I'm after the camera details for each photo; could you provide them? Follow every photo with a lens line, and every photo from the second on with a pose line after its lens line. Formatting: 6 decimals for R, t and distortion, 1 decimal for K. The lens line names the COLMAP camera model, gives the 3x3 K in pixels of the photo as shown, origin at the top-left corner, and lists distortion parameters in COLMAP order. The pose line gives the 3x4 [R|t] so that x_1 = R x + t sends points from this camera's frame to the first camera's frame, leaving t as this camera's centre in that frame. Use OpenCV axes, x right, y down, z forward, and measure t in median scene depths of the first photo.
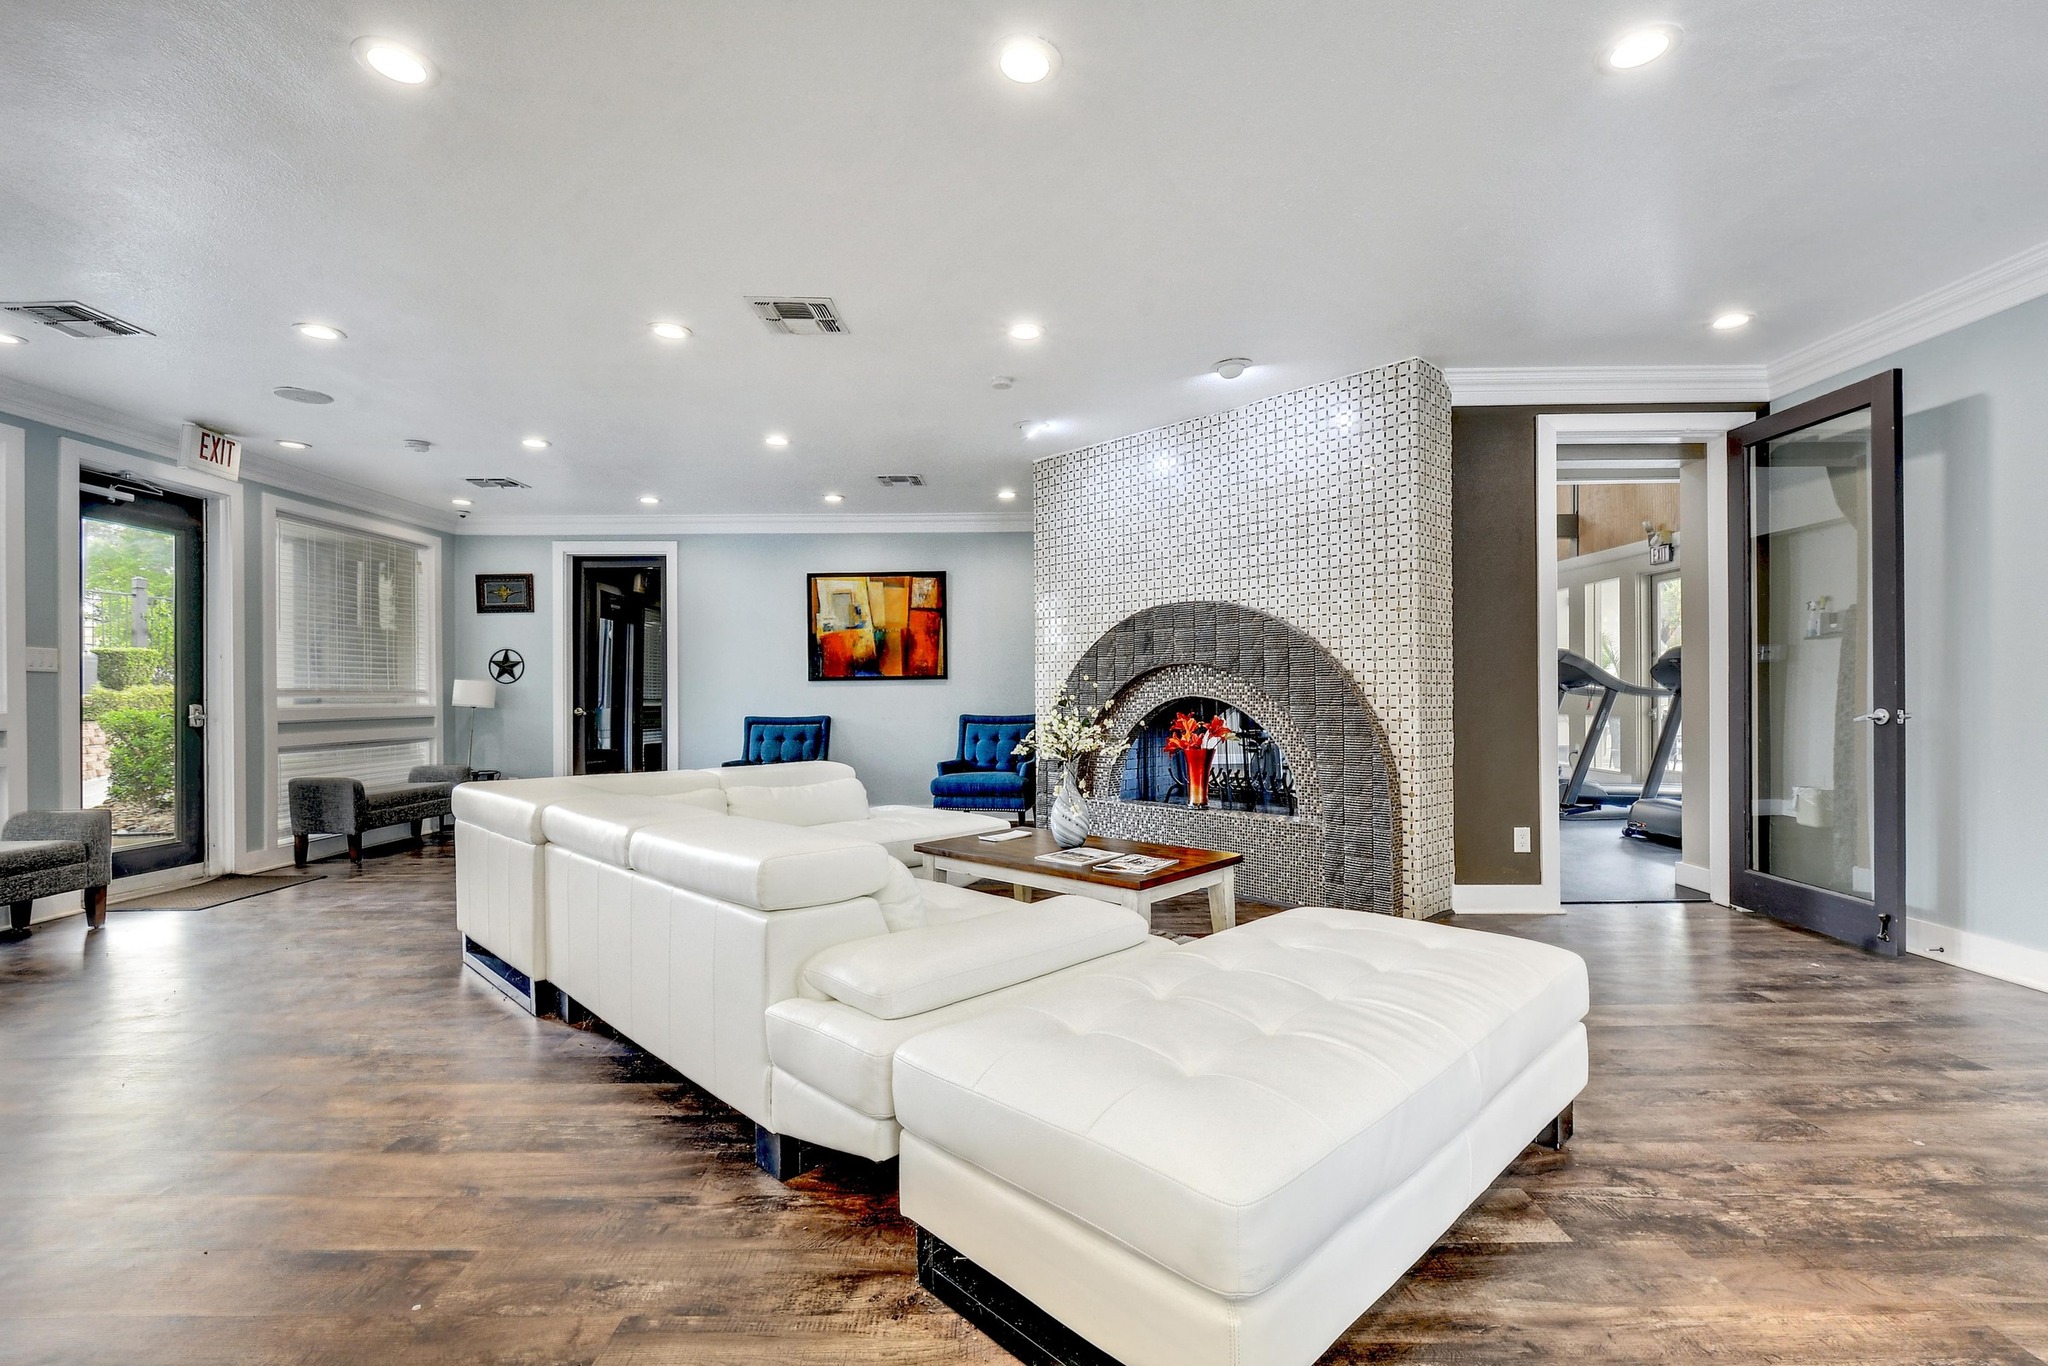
lens RADIAL K [[899.9, 0, 1036.4], [0, 899.9, 691.8], [0, 0, 1]] dist [-0.003146, -0.000572]
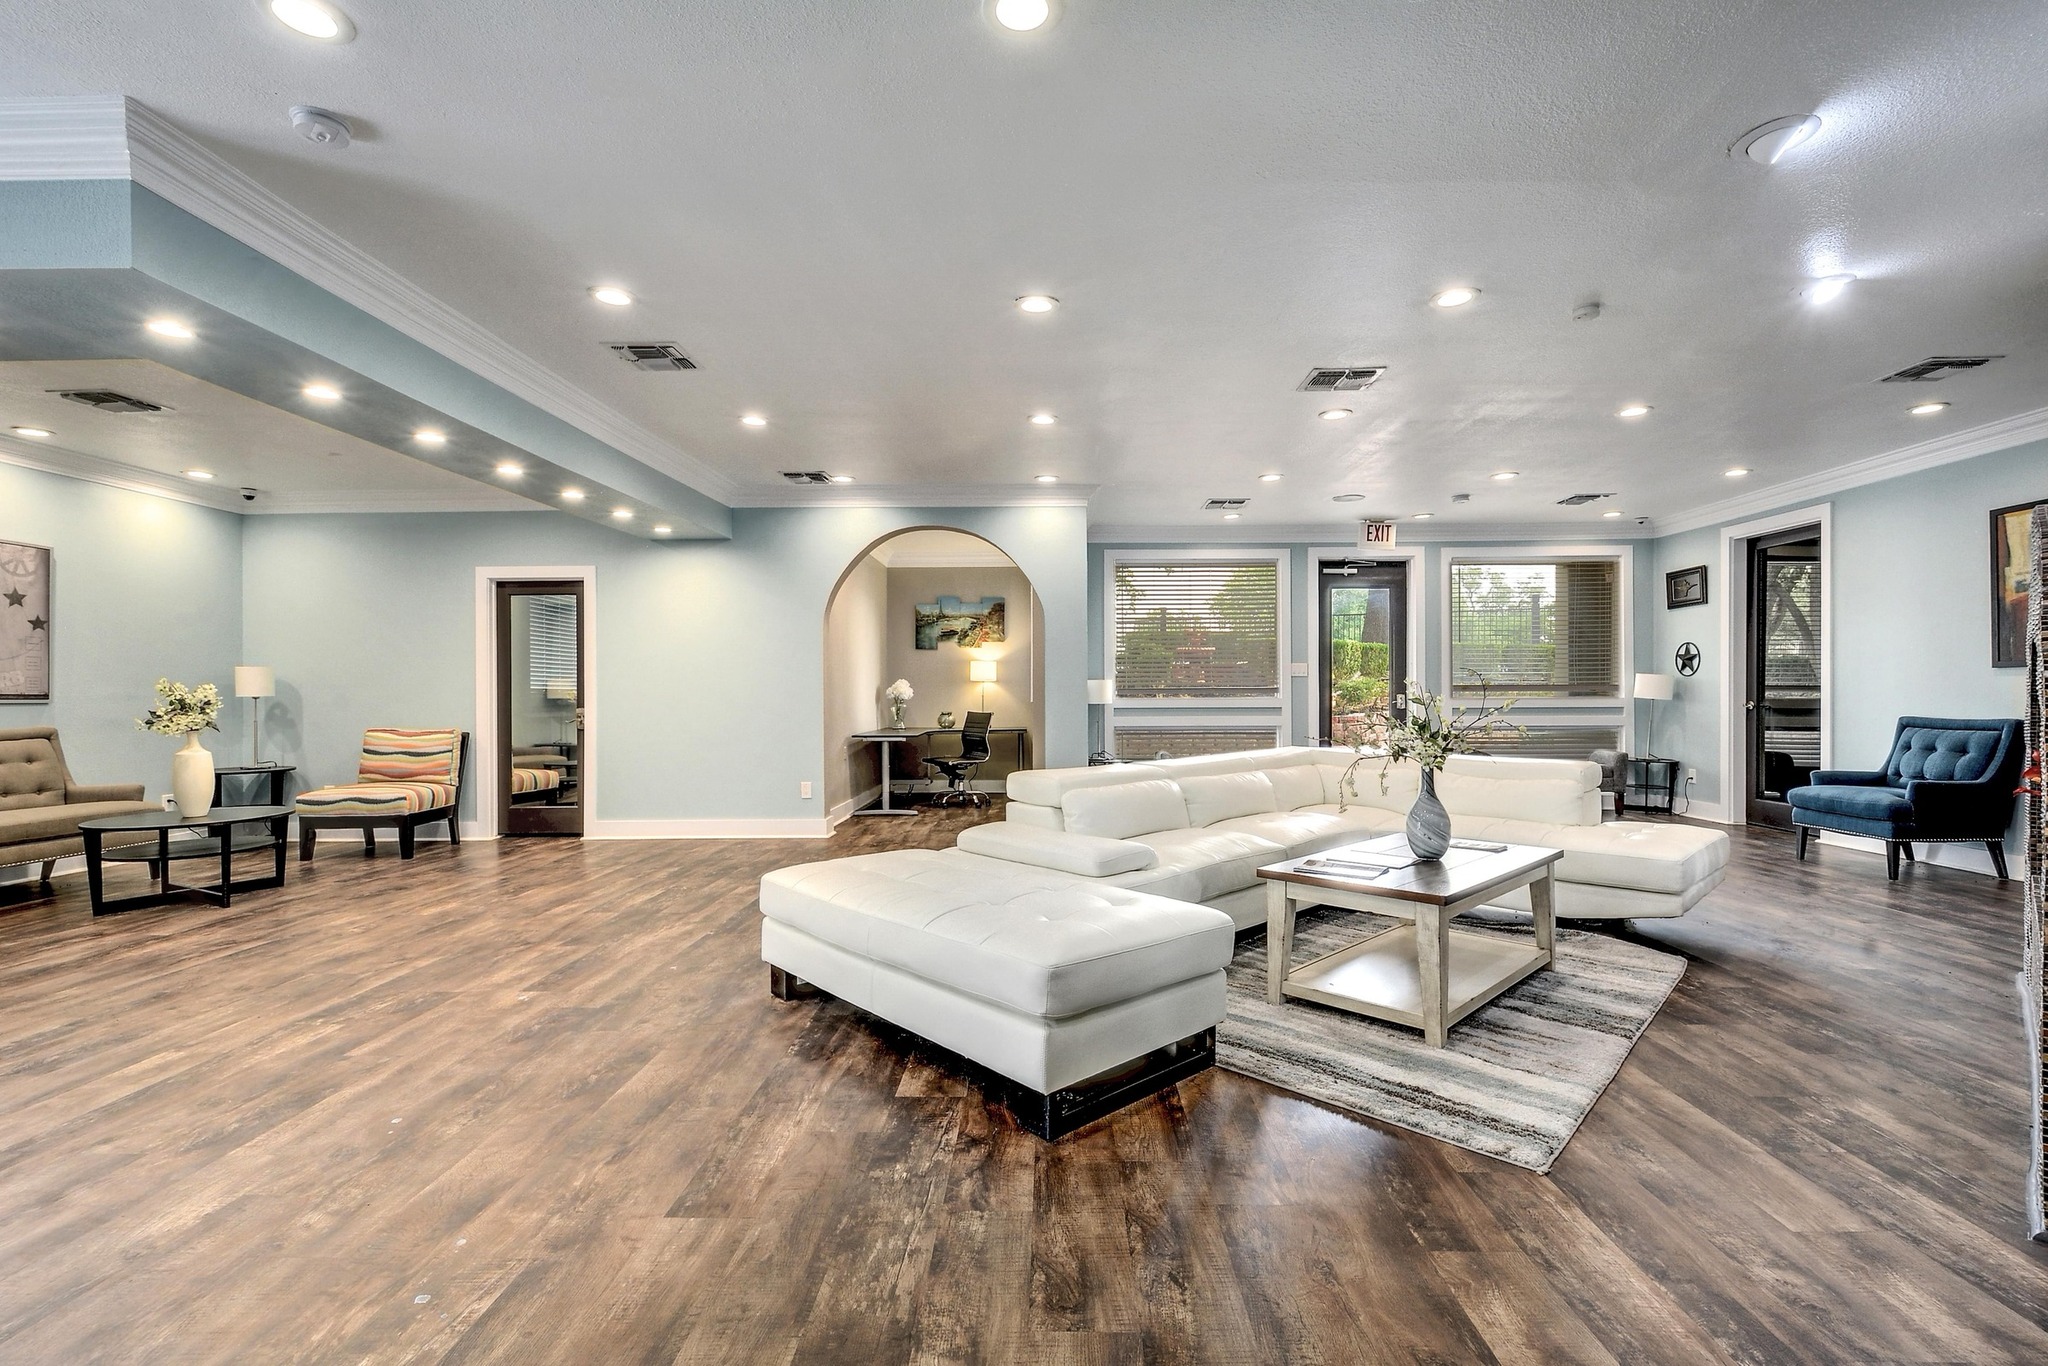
lens RADIAL K [[899.9, 0, 1038.3], [0, 899.9, 690.8], [0, 0, 1]] dist [-0.003146, -0.000572]
pose [[-0.022342, 0.003943, -0.999743, 0.446992], [0.006665, 0.999971, 0.003795, -0.001504], [0.999728, -0.006579, -0.022368, 0.286340]]
